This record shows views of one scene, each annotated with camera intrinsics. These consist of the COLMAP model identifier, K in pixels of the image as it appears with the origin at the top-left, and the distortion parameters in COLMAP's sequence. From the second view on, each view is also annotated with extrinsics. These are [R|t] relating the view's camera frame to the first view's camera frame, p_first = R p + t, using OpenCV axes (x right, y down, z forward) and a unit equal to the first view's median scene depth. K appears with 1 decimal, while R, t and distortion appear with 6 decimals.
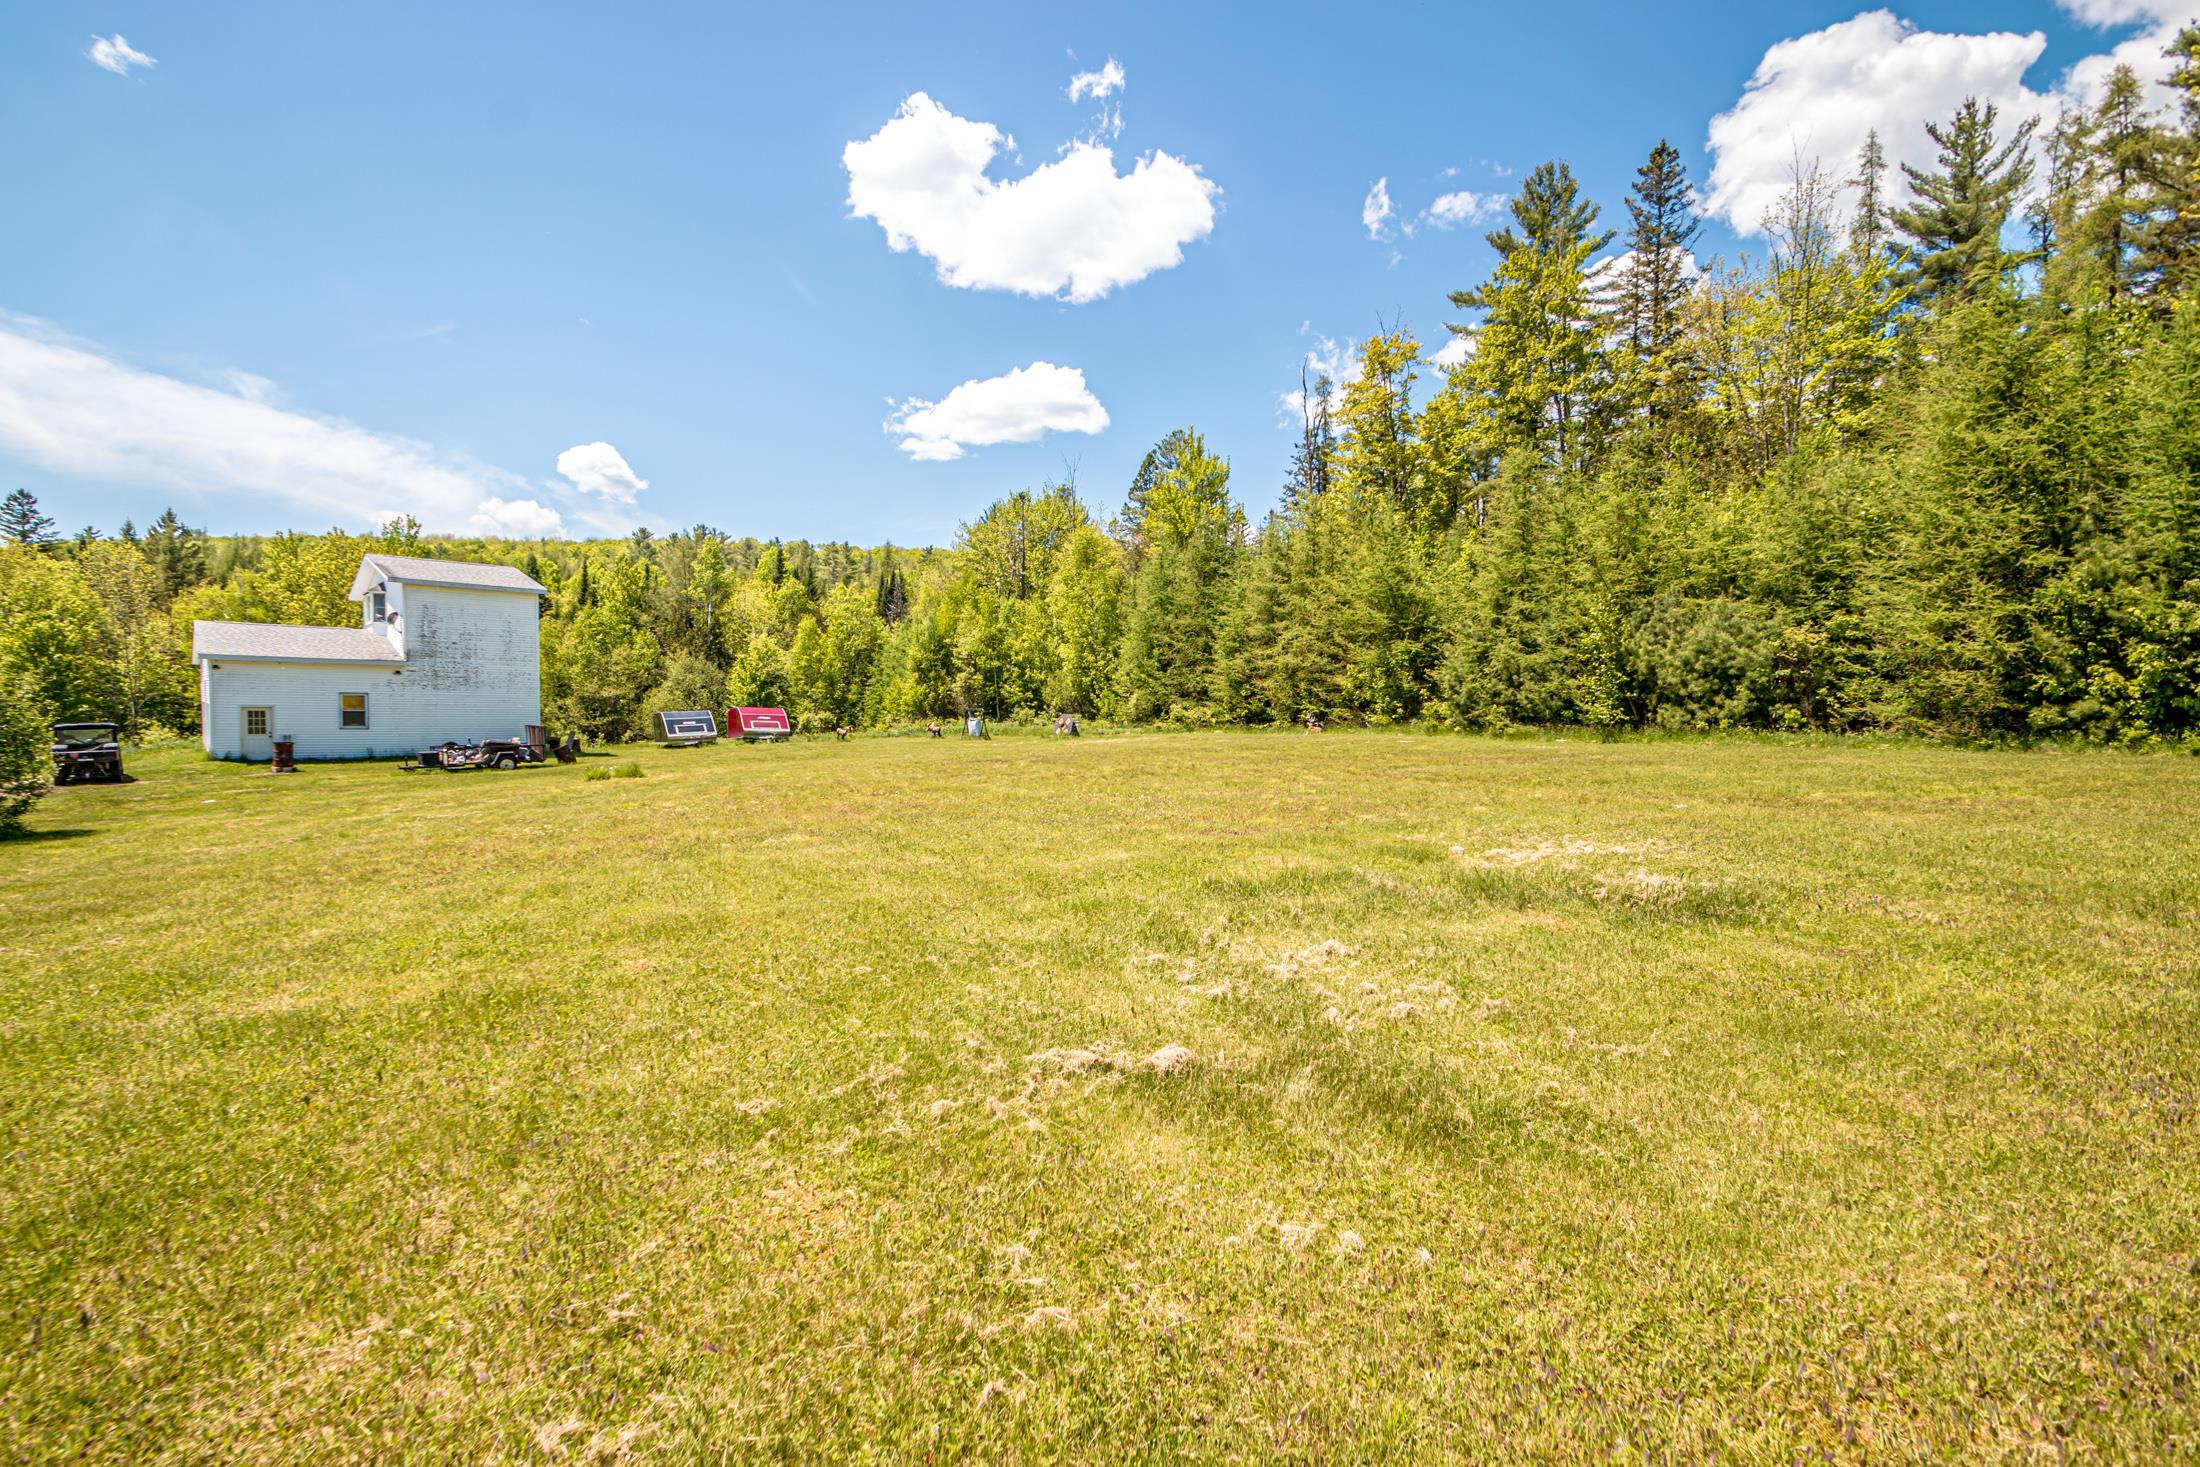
lens RADIAL K [[1005.2, 0, 1132.8], [0, 1005.2, 772.8], [0, 0, 1]] dist [-0.002543, 0.000003]
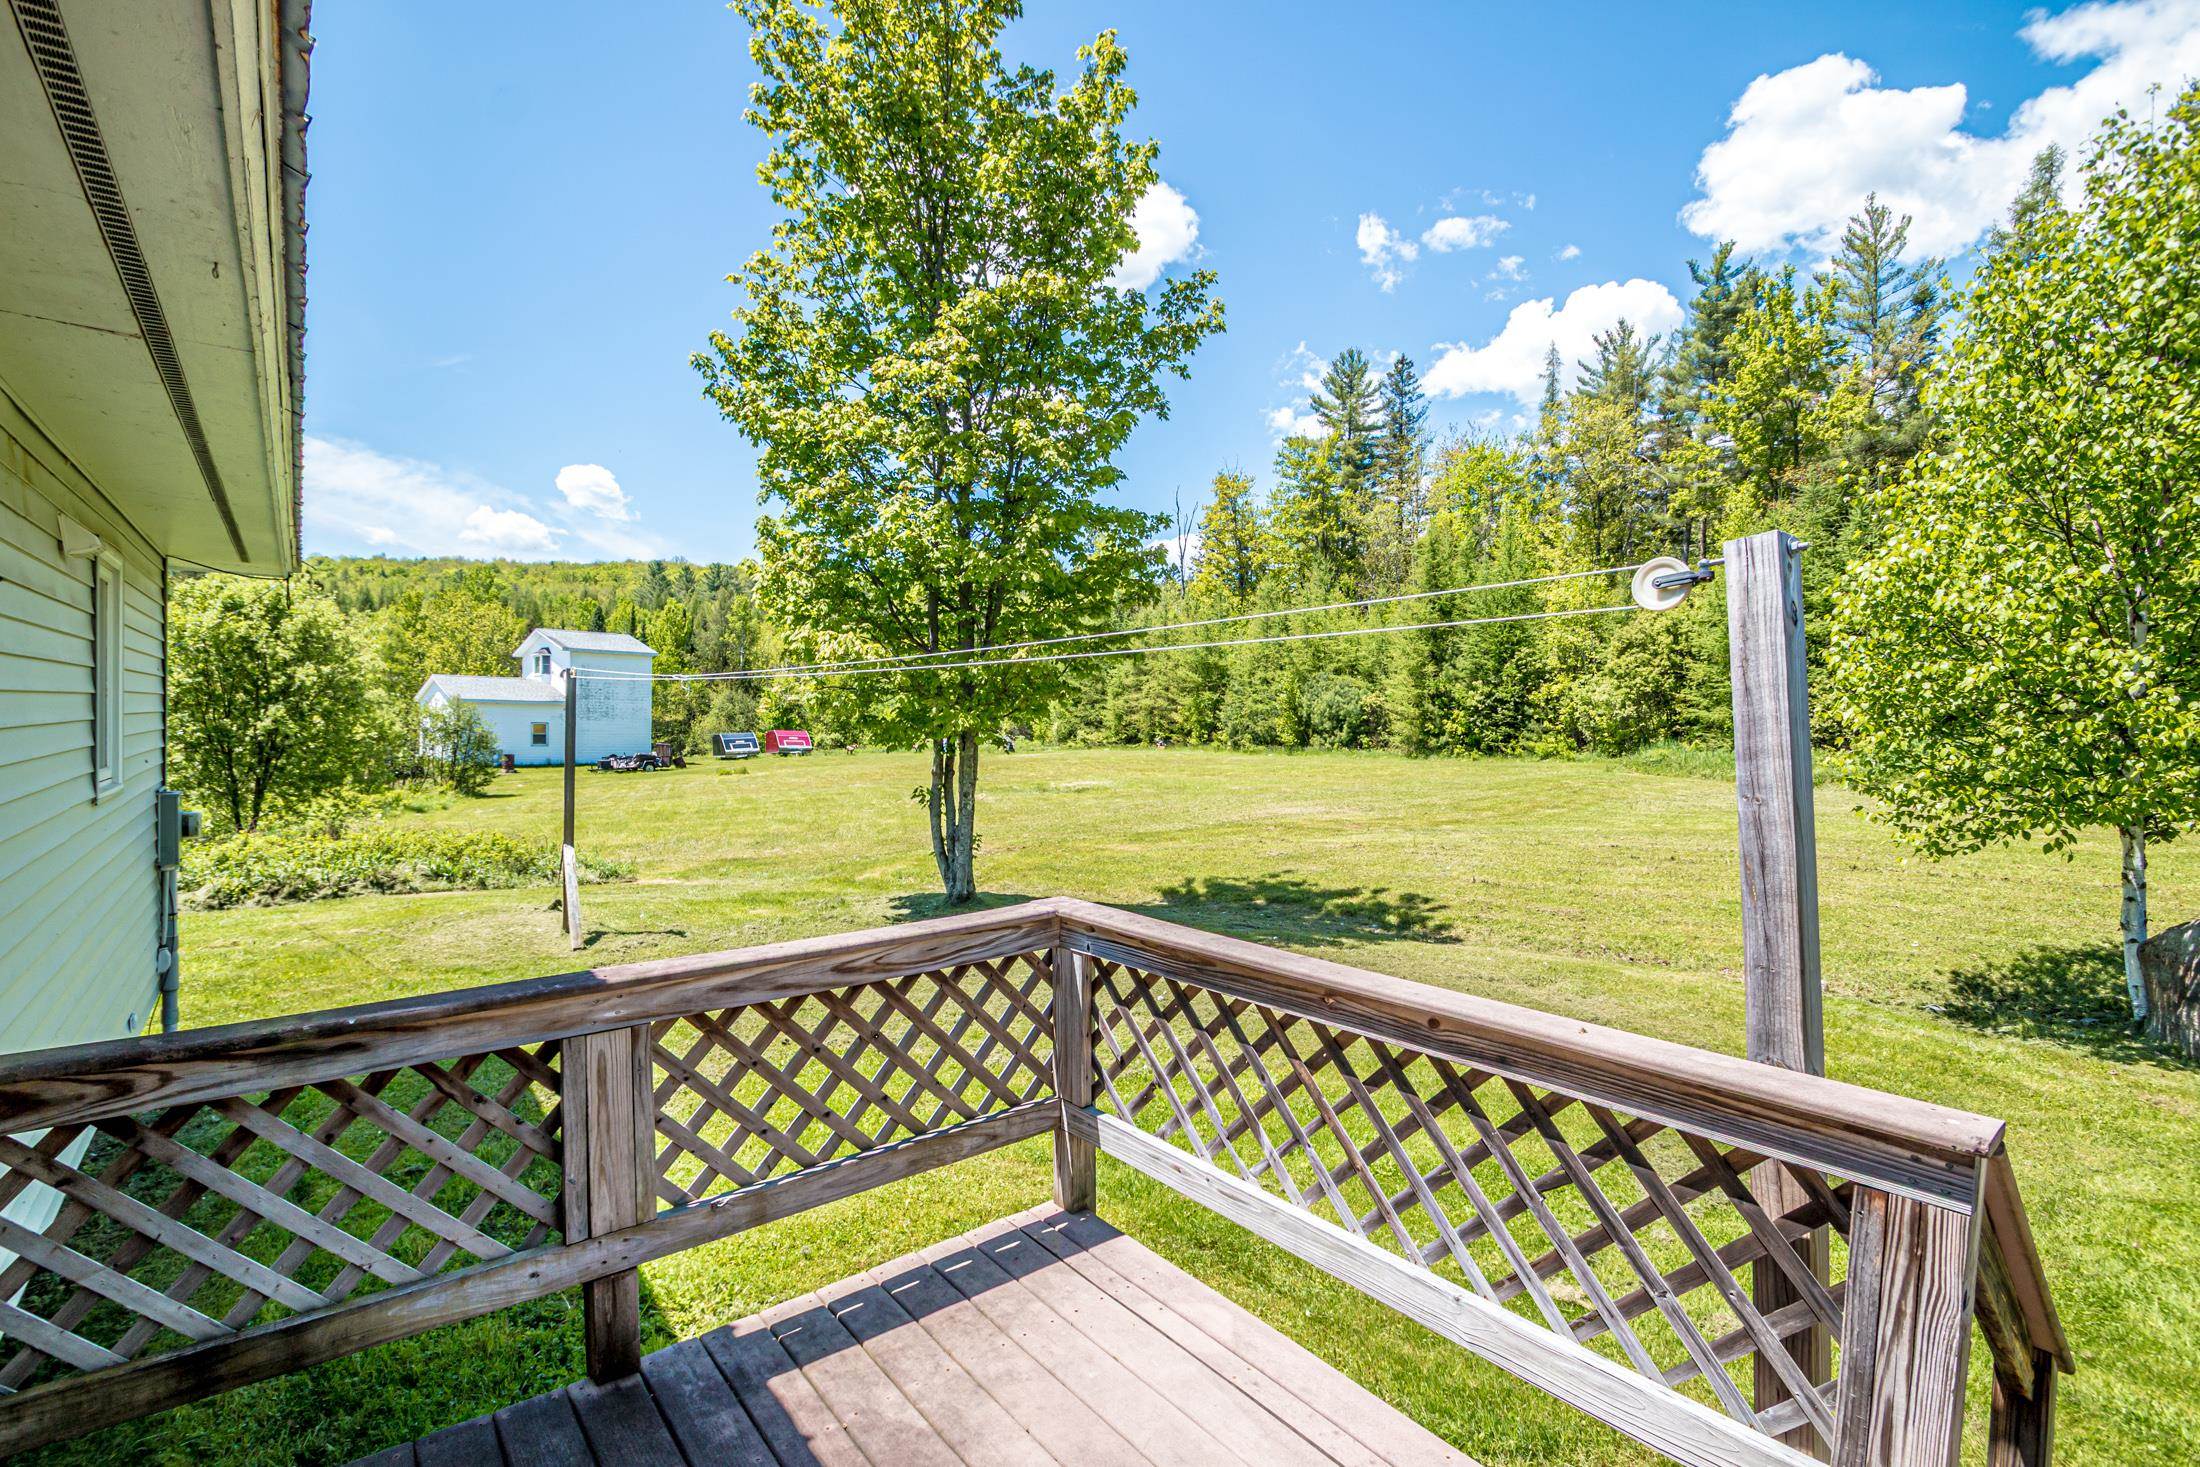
lens RADIAL K [[1039.4, 0, 1097.0], [0, 1039.4, 744.0], [0, 0, 1]] dist [0.017415, -0.018762]
pose [[0.999452, 0.002644, -0.033002, 0.123091], [-0.004152, 0.998947, -0.045700, 0.021157], [0.032846, 0.045811, 0.998410, -0.522665]]
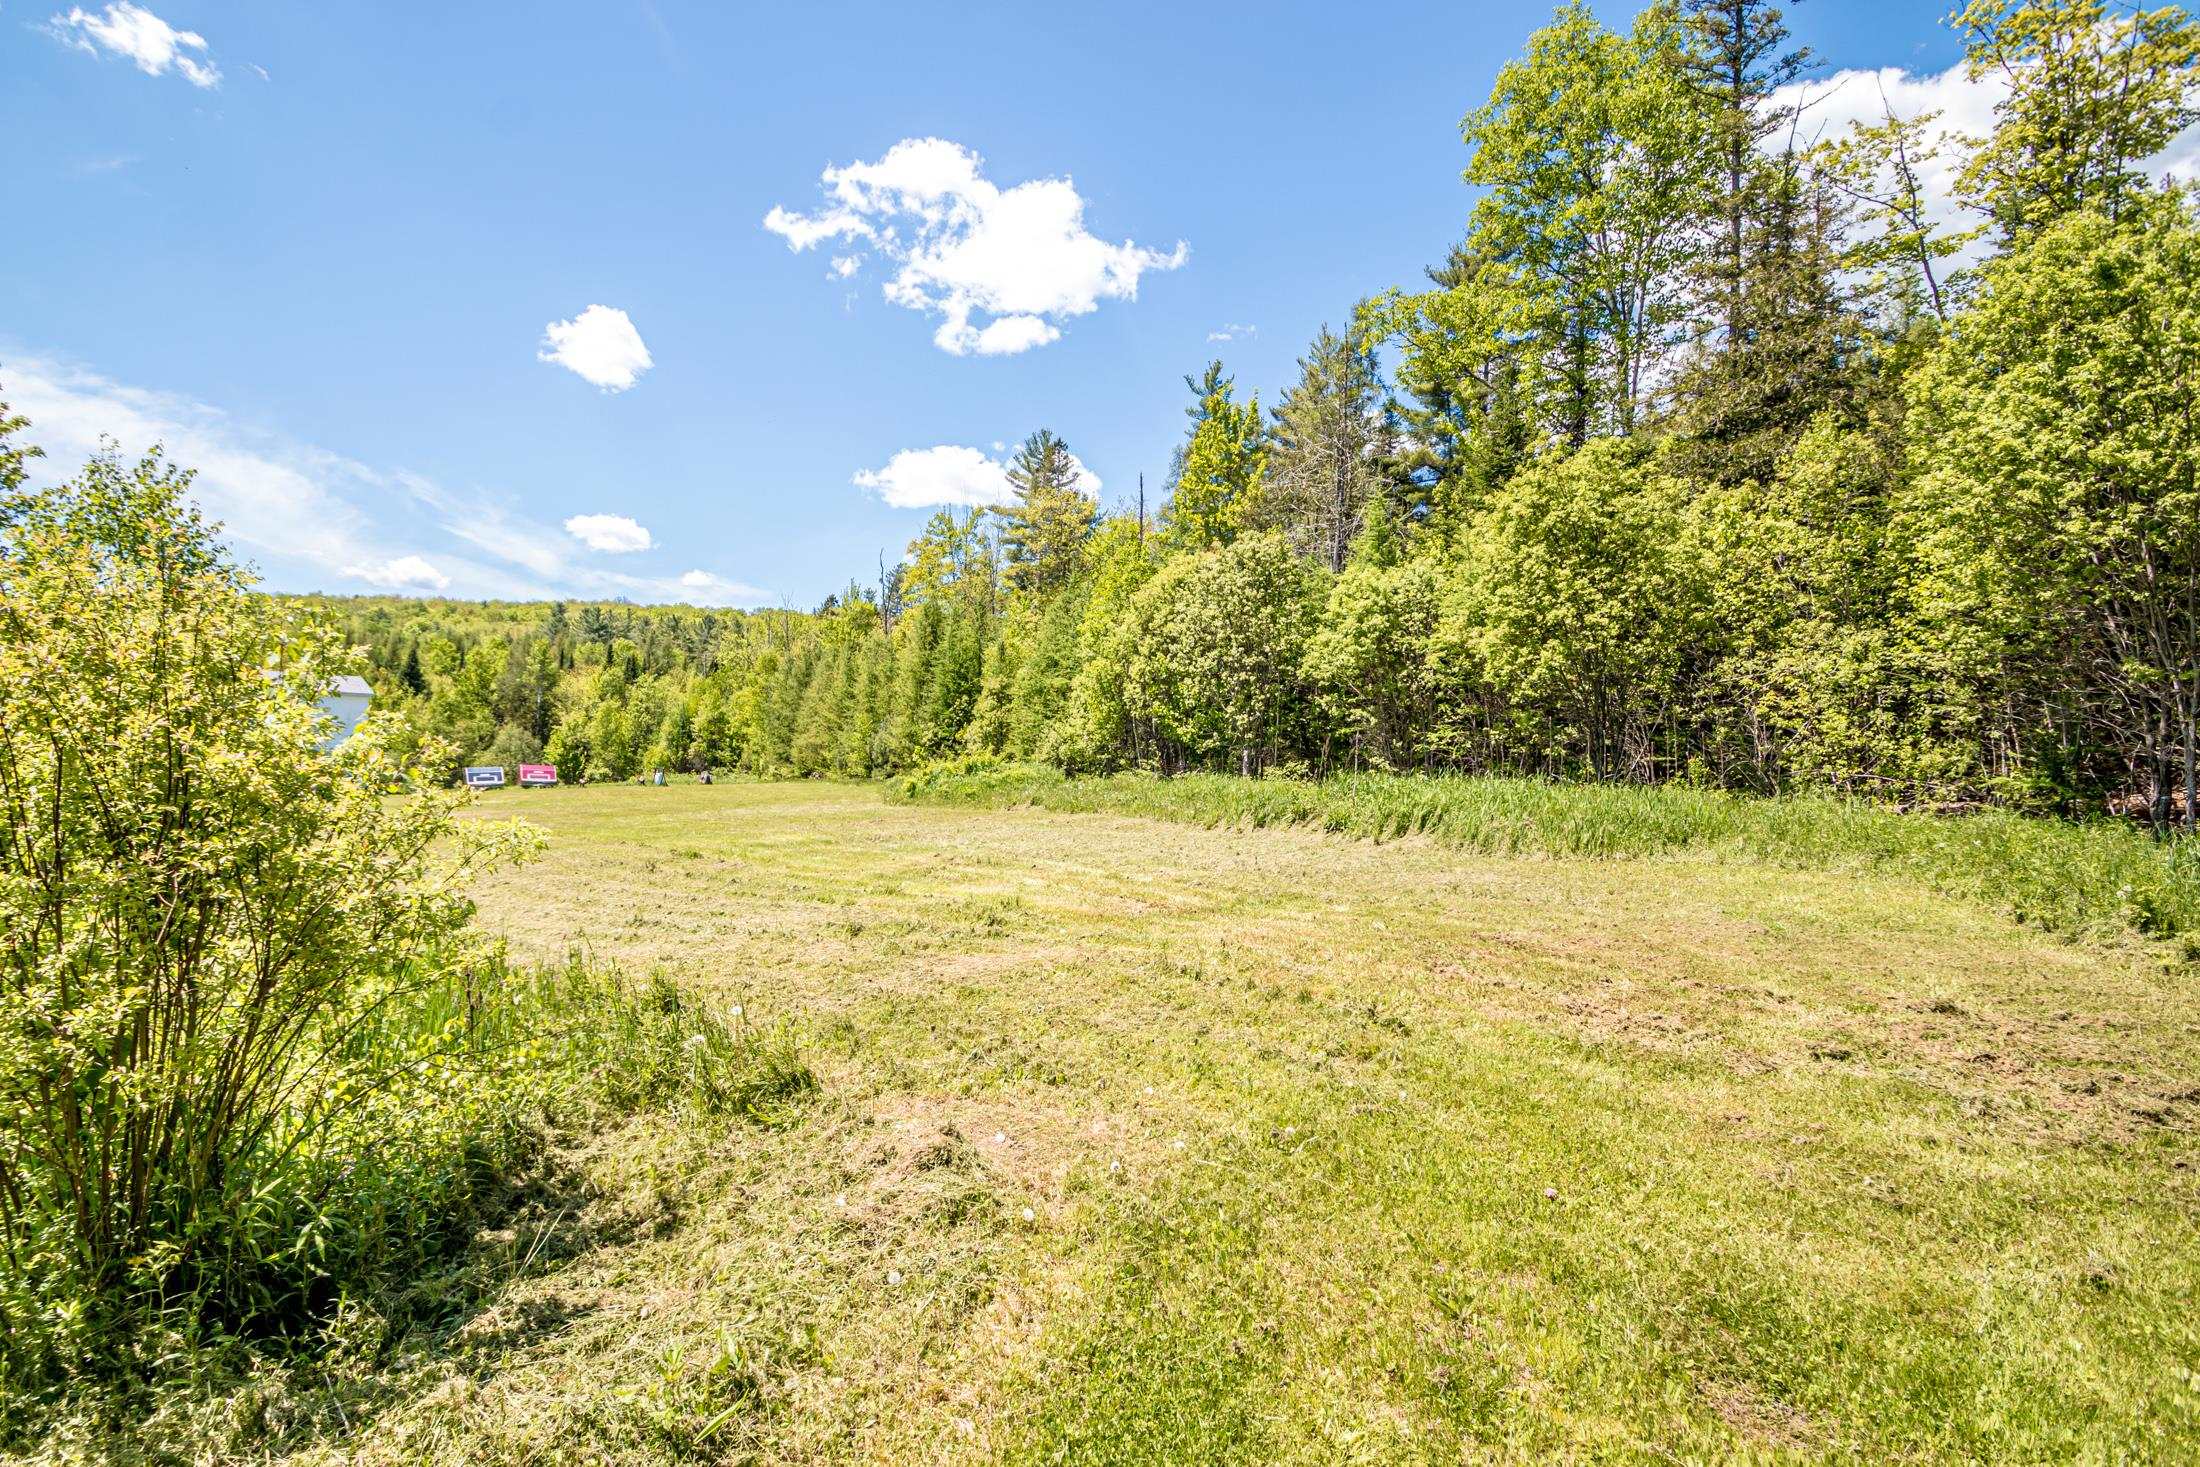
lens RADIAL K [[1039.4, 0, 1097.0], [0, 1039.4, 744.0], [0, 0, 1]] dist [0.017415, -0.018762]
pose [[0.999977, 0.006358, -0.002542, 0.608129], [-0.006552, 0.996319, -0.085475, 0.040728], [0.001989, 0.085490, 0.996337, -0.723513]]
